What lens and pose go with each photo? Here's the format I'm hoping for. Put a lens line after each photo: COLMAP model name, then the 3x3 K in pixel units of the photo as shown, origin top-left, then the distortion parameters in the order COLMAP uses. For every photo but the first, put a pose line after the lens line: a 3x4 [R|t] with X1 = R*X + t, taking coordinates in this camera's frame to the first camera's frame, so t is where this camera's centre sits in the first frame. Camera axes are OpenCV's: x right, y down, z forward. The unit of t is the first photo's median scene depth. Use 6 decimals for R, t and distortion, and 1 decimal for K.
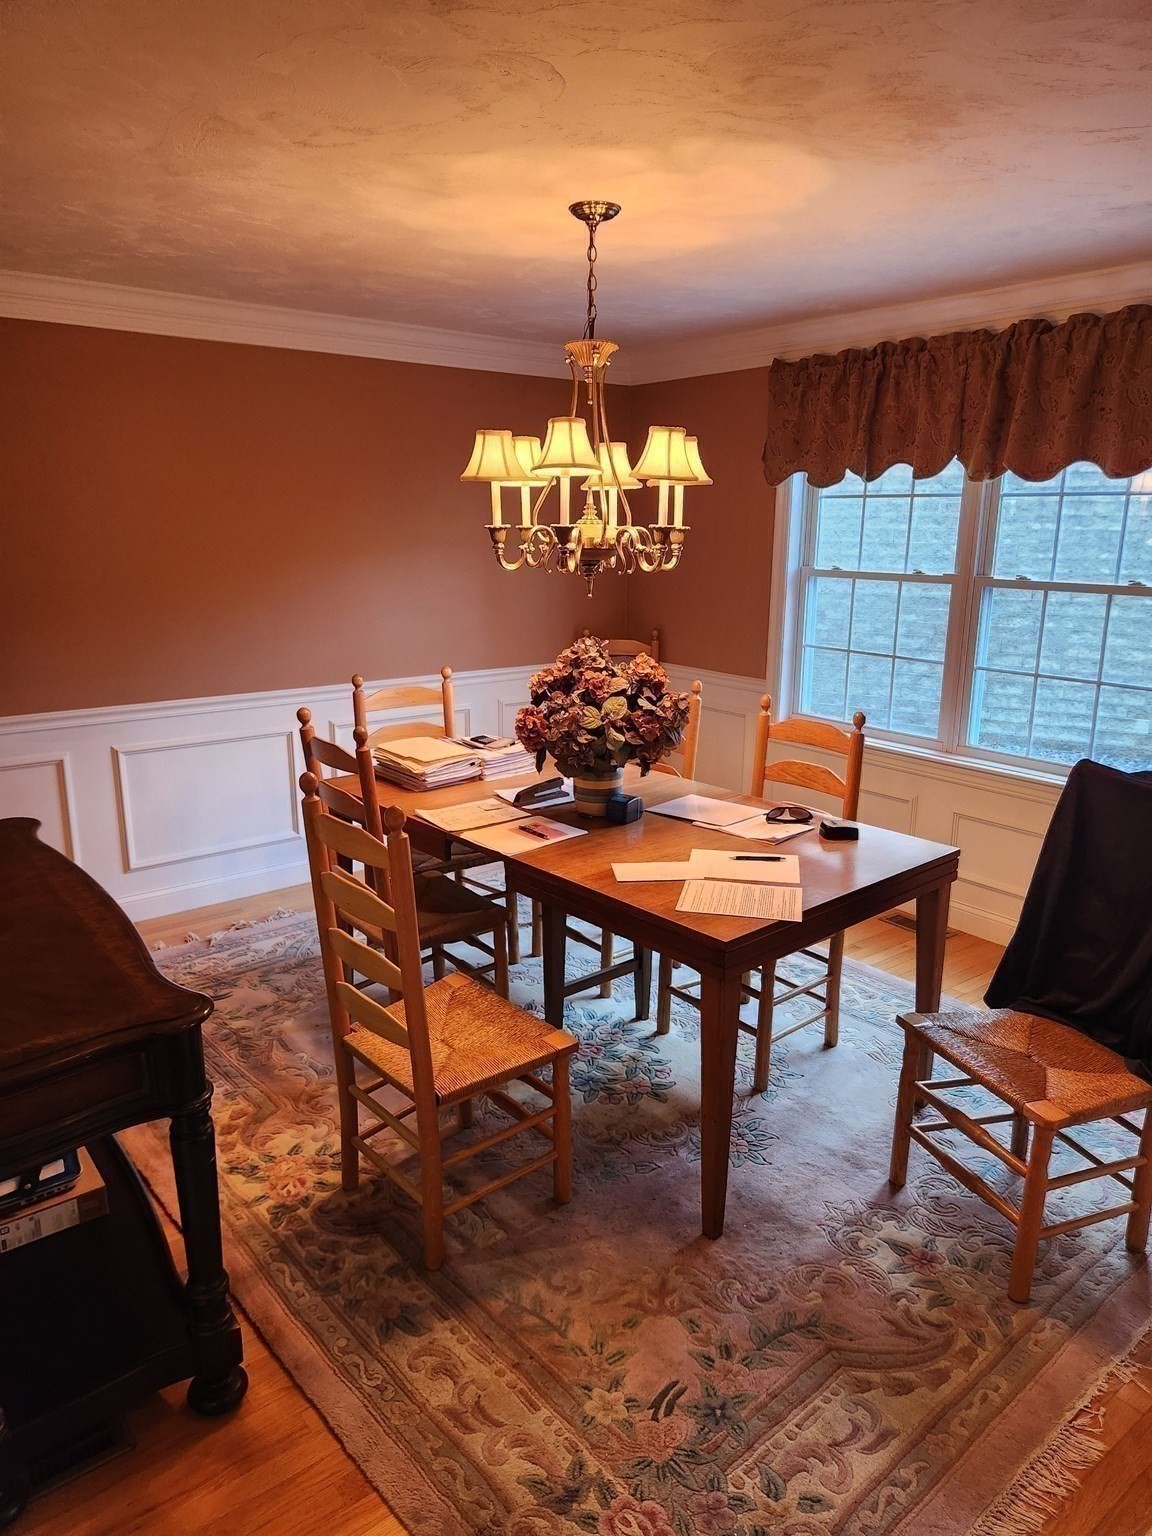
lens RADIAL K [[1022.0, 0, 604.2], [0, 1022.0, 766.2], [0, 0, 1]] dist [0.052465, -0.054556]
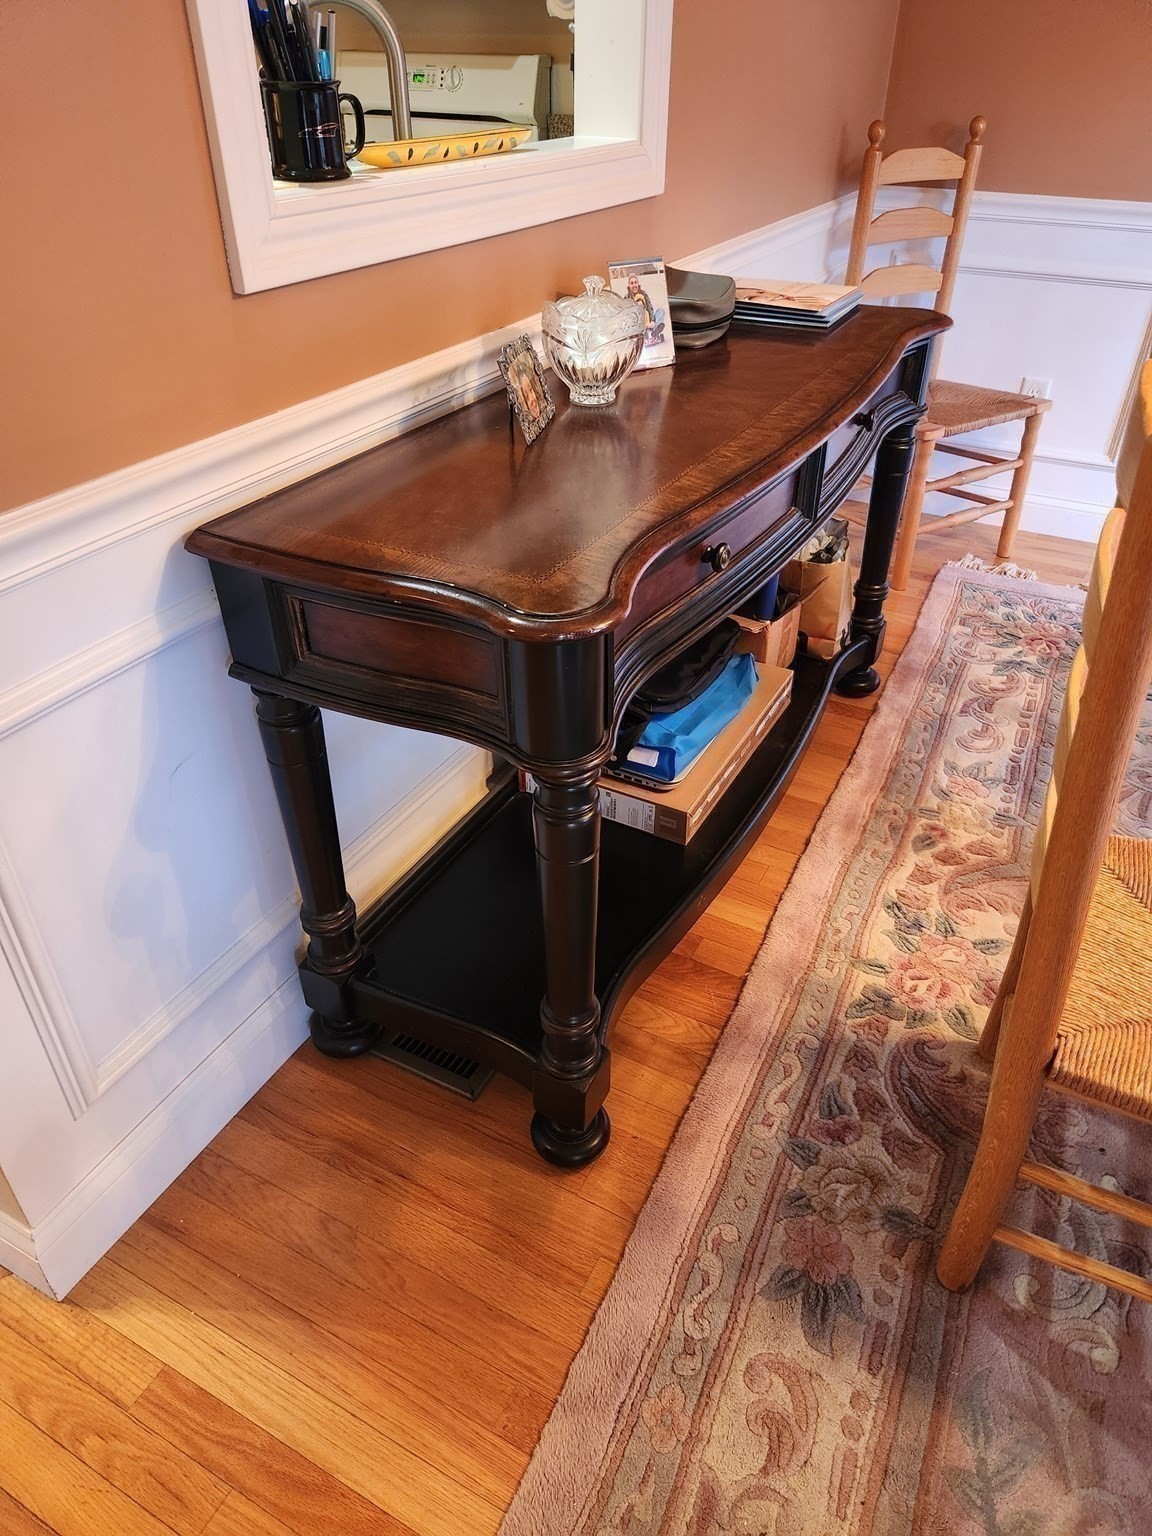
lens RADIAL K [[1022.0, 0, 604.2], [0, 1022.0, 766.2], [0, 0, 1]] dist [0.052465, -0.054556]
pose [[0.383370, 0.528566, -0.757394, 0.035603], [-0.231581, 0.848865, 0.475183, 0.041748], [0.894090, -0.006773, 0.447835, 0.622840]]
